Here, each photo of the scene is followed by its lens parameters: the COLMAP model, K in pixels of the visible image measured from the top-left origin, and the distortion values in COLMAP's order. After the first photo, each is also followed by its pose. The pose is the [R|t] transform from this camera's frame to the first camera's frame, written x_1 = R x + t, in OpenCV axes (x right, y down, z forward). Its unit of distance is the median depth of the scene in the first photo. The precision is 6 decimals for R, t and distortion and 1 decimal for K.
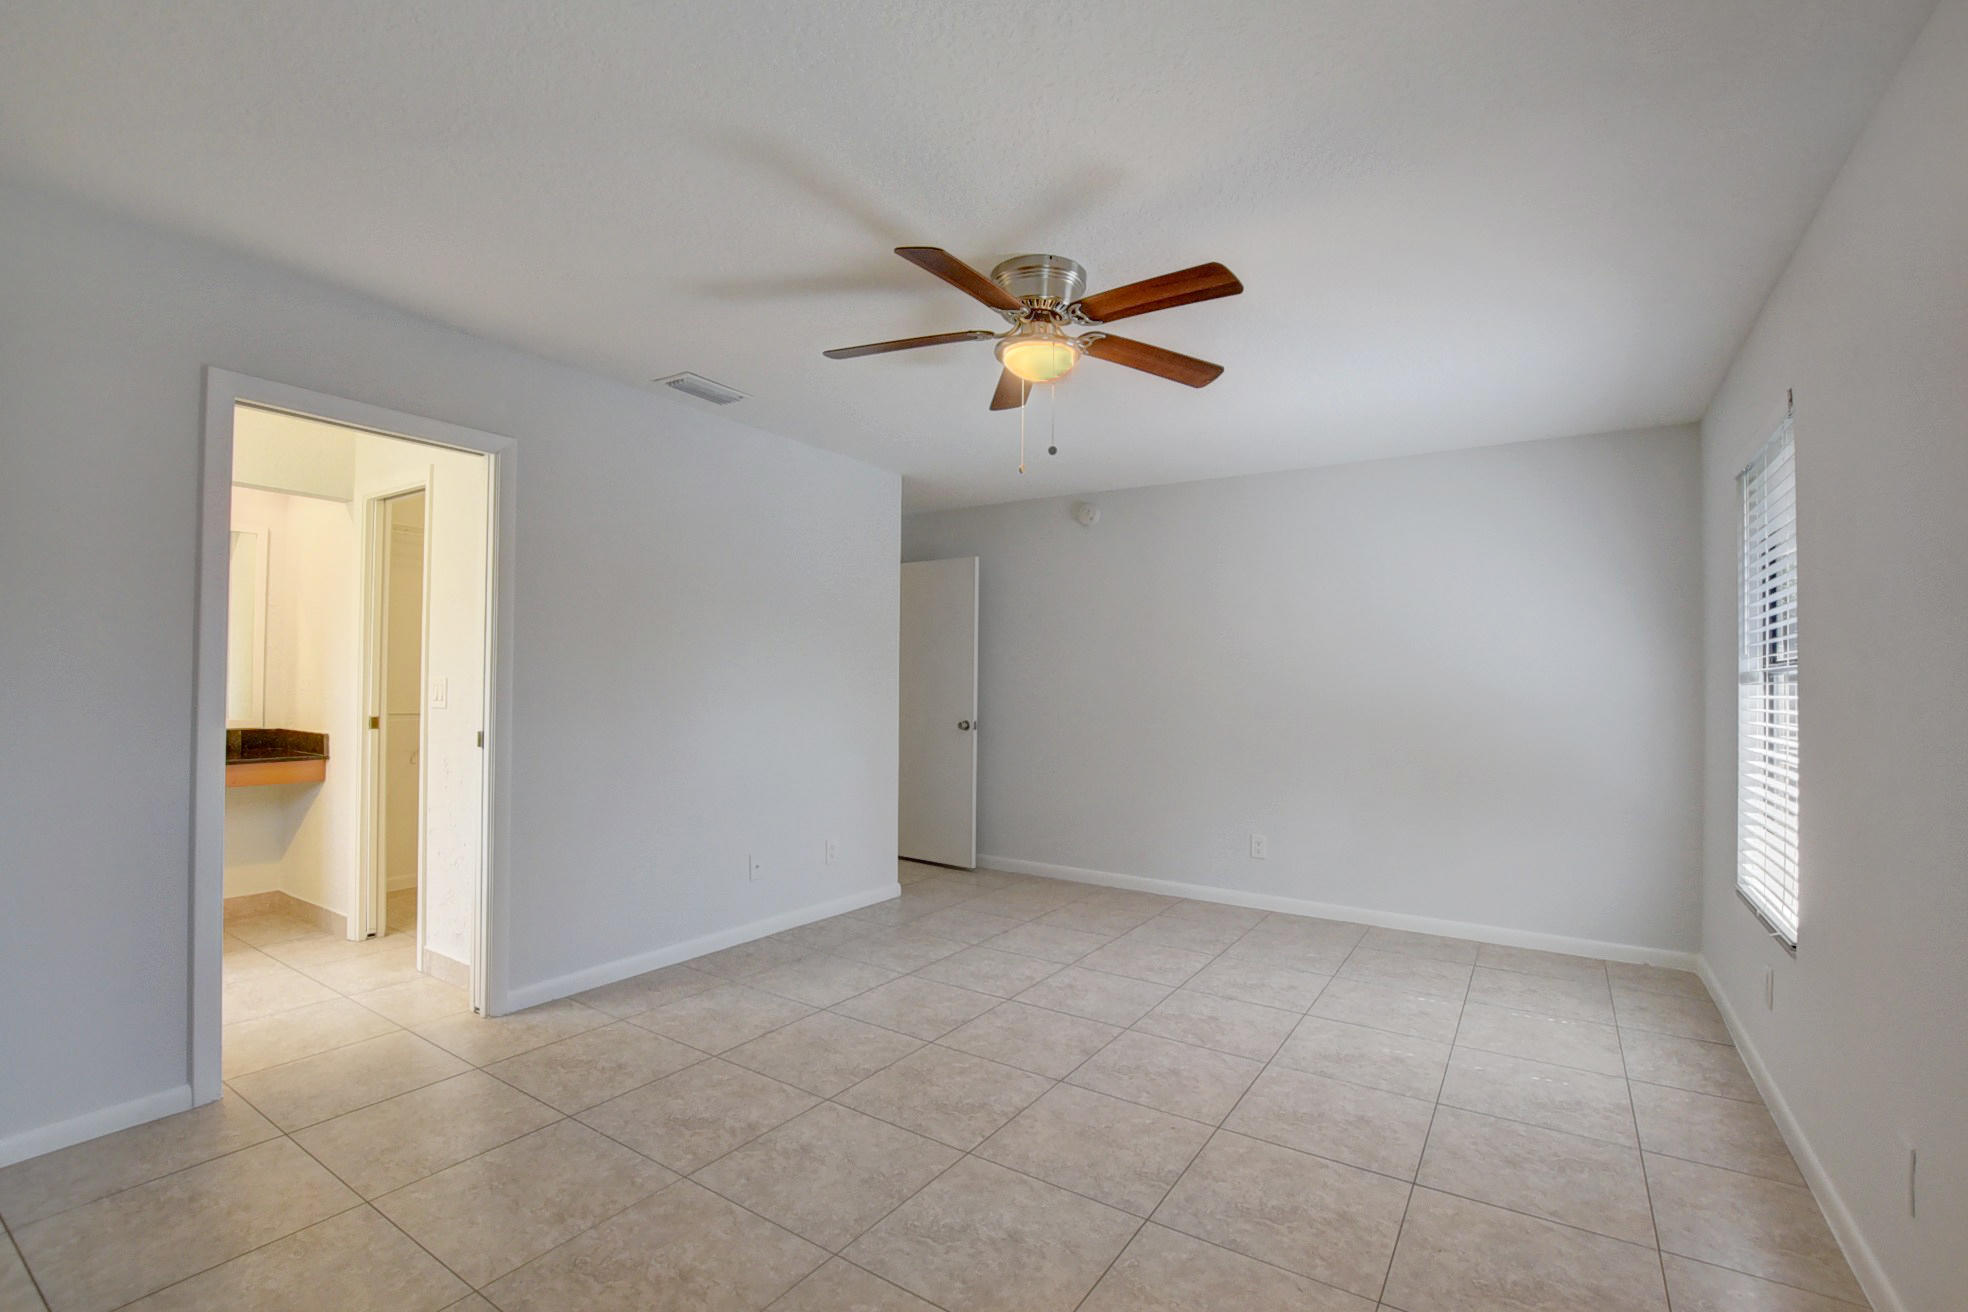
lens RADIAL K [[869.5, 0, 992.3], [0, 869.5, 672.2], [0, 0, 1]] dist [-0.034857, 0.004734]
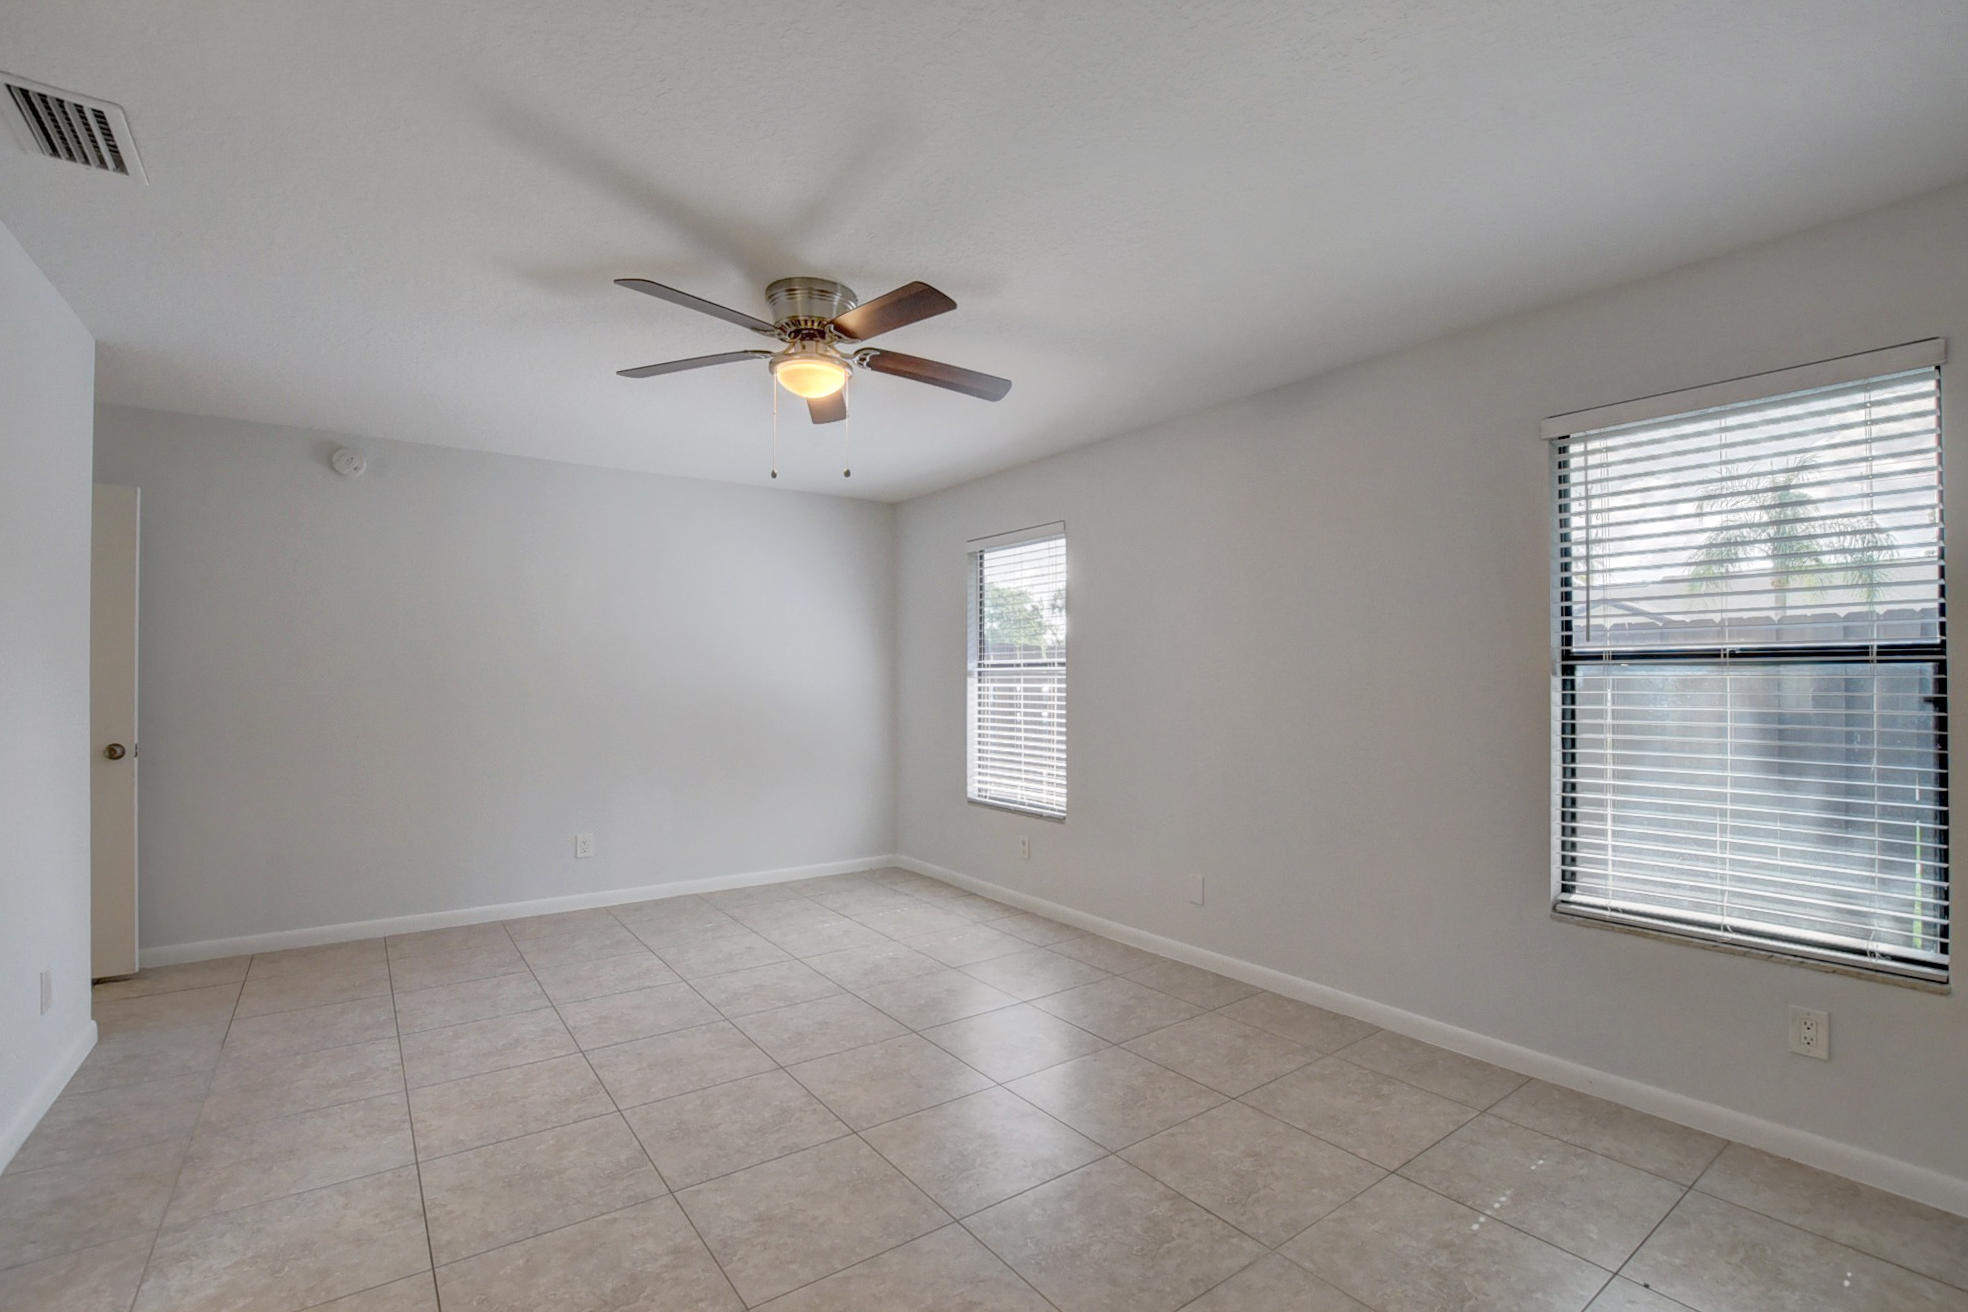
lens RADIAL K [[880.3, 0, 992.9], [0, 880.3, 672.7], [0, 0, 1]] dist [-0.036149, 0.005851]
pose [[0.348192, -0.007138, 0.937396, -0.731223], [-0.007985, 0.999912, 0.010580, -0.014652], [-0.937389, -0.011169, 0.348105, 0.358403]]
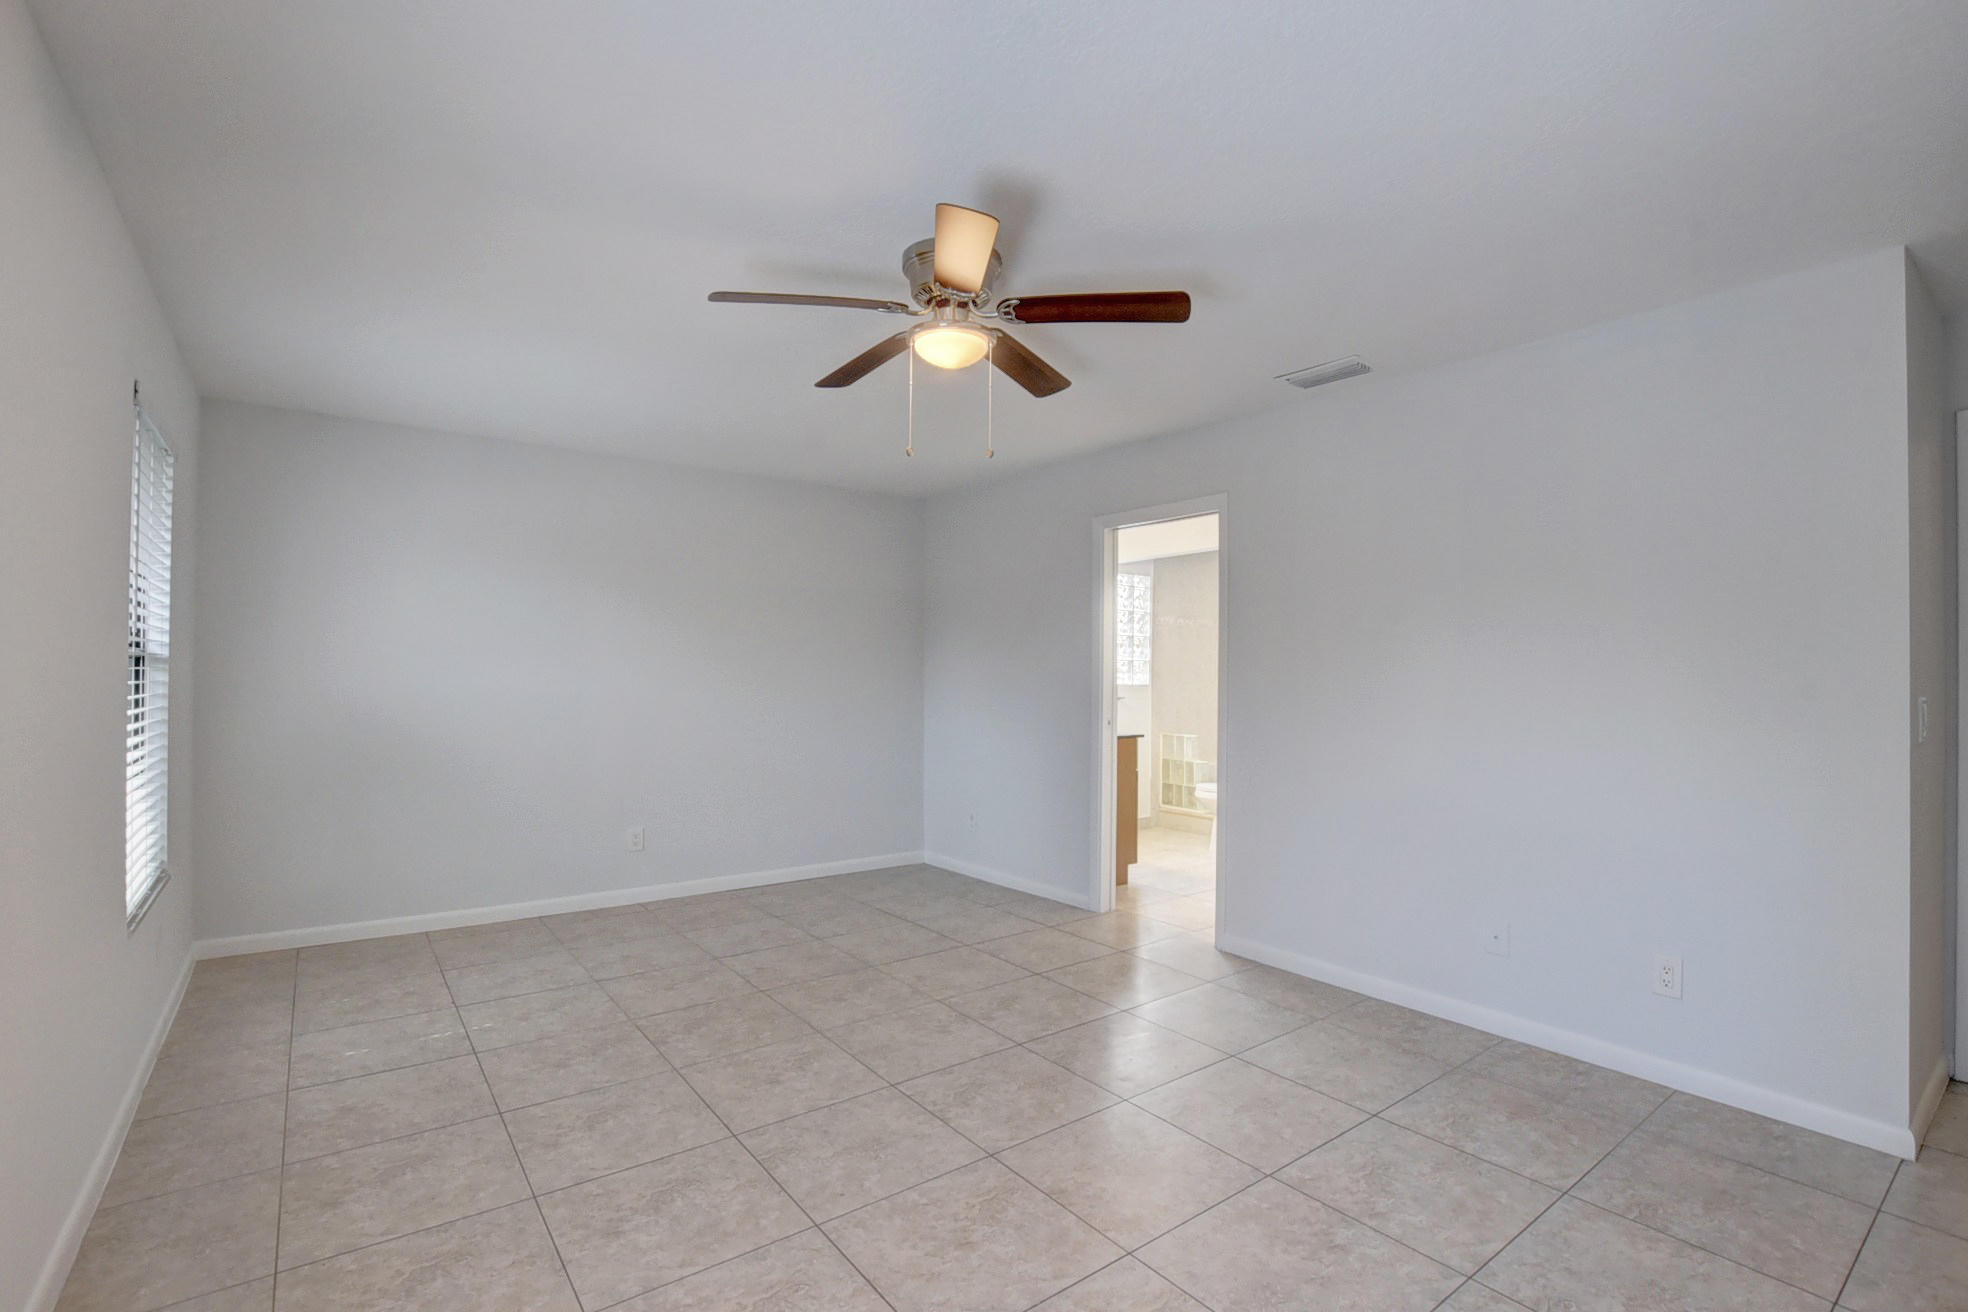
lens RADIAL K [[899.1, 0, 993.5], [0, 899.1, 655.6], [0, 0, 1]] dist [-0.024606, 0.000011]
pose [[-0.336417, -0.033044, -0.941133, 0.823981], [0.001381, 0.999366, -0.035583, 0.012665], [0.941712, -0.013270, -0.336158, 1.168126]]
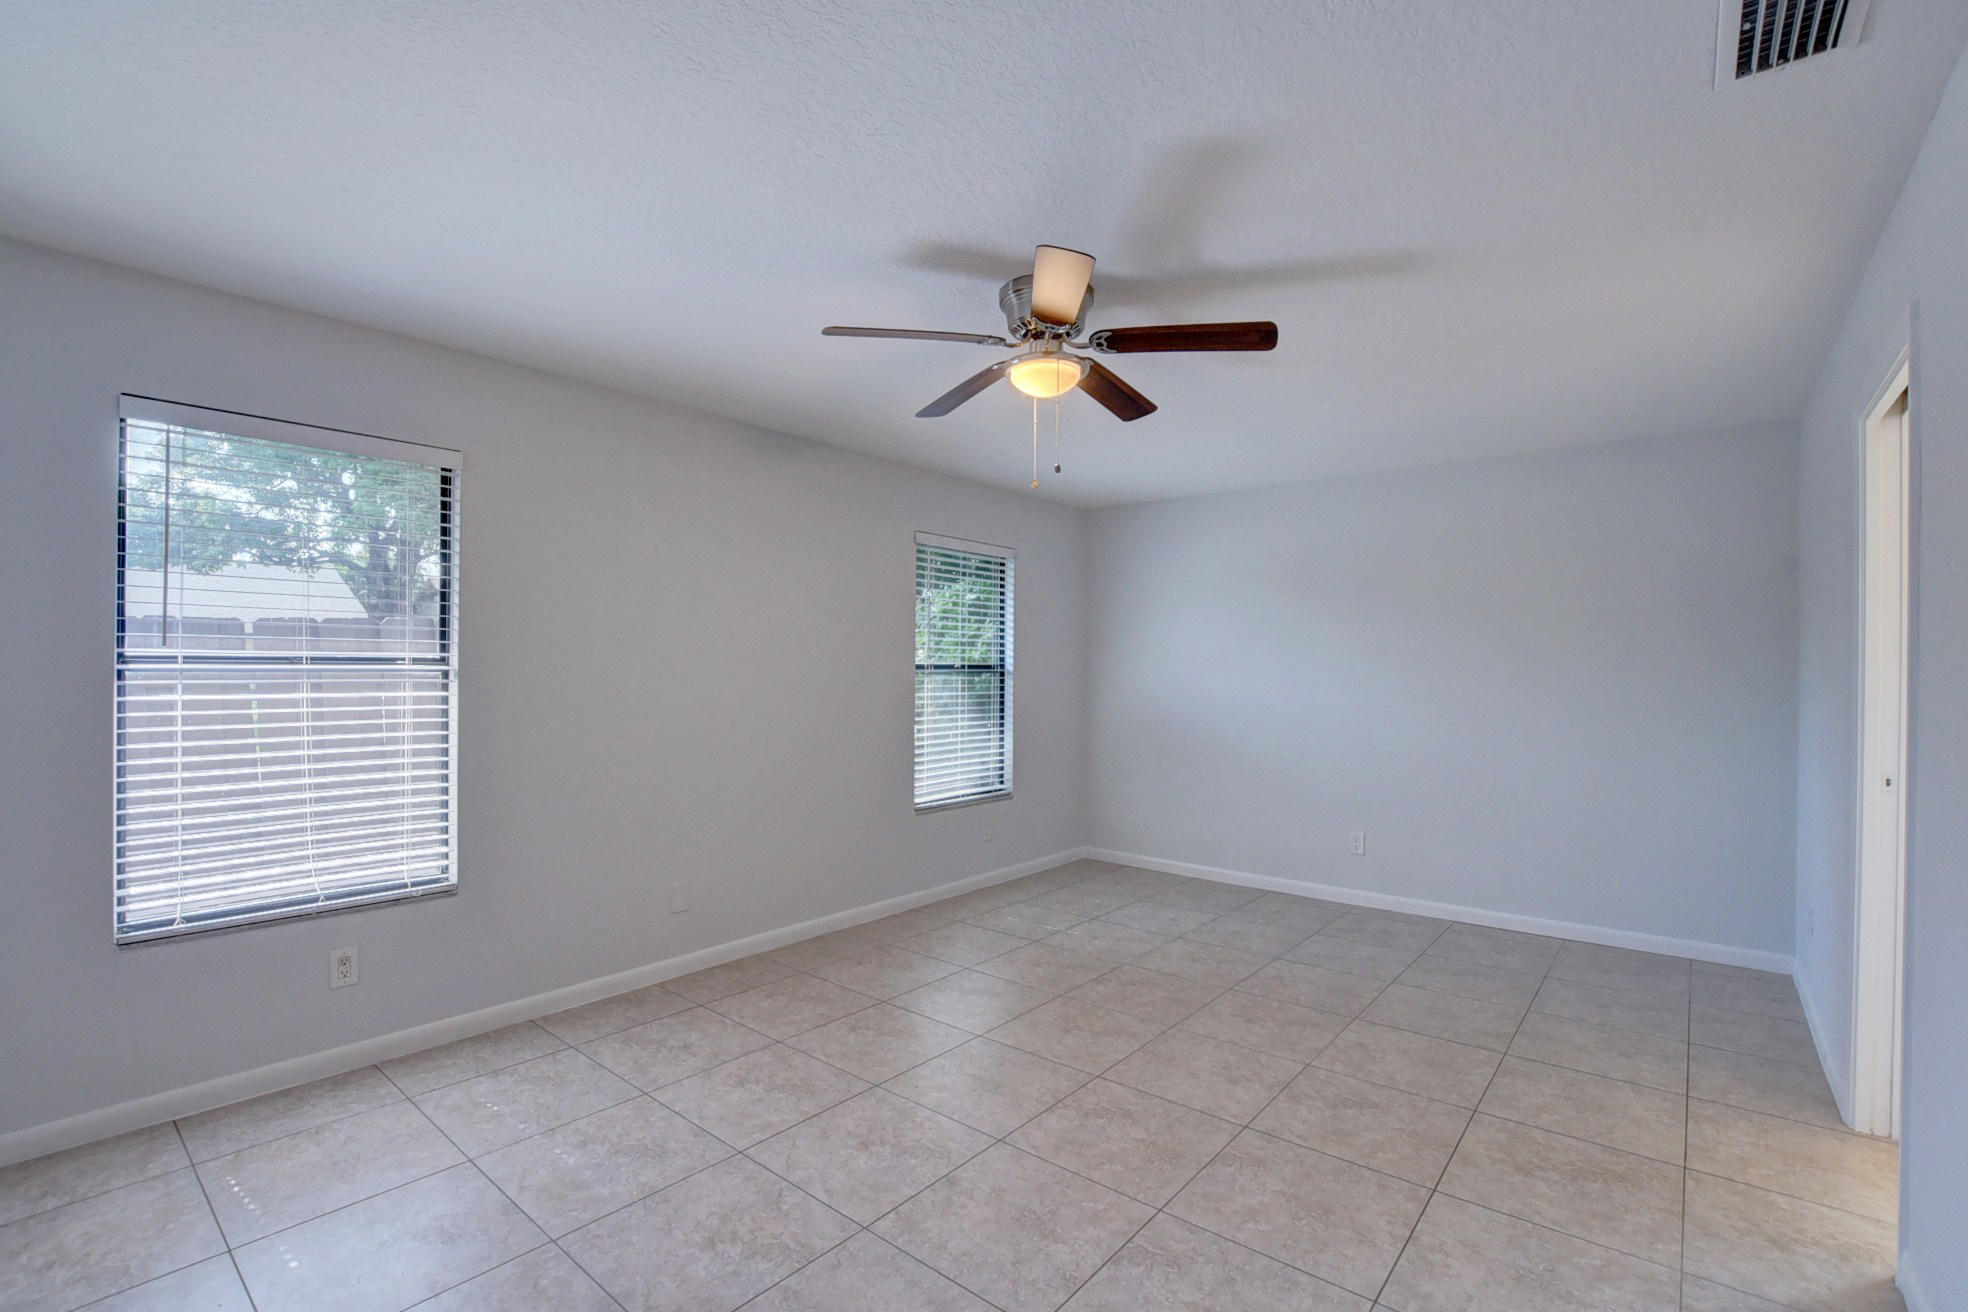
lens RADIAL K [[869.5, 0, 992.3], [0, 869.5, 672.2], [0, 0, 1]] dist [-0.034857, 0.004734]
pose [[-0.993215, -0.017317, 0.114997, -0.007214], [-0.018576, 0.999779, -0.009885, -0.004189], [-0.114800, -0.011954, -0.993317, 1.700042]]
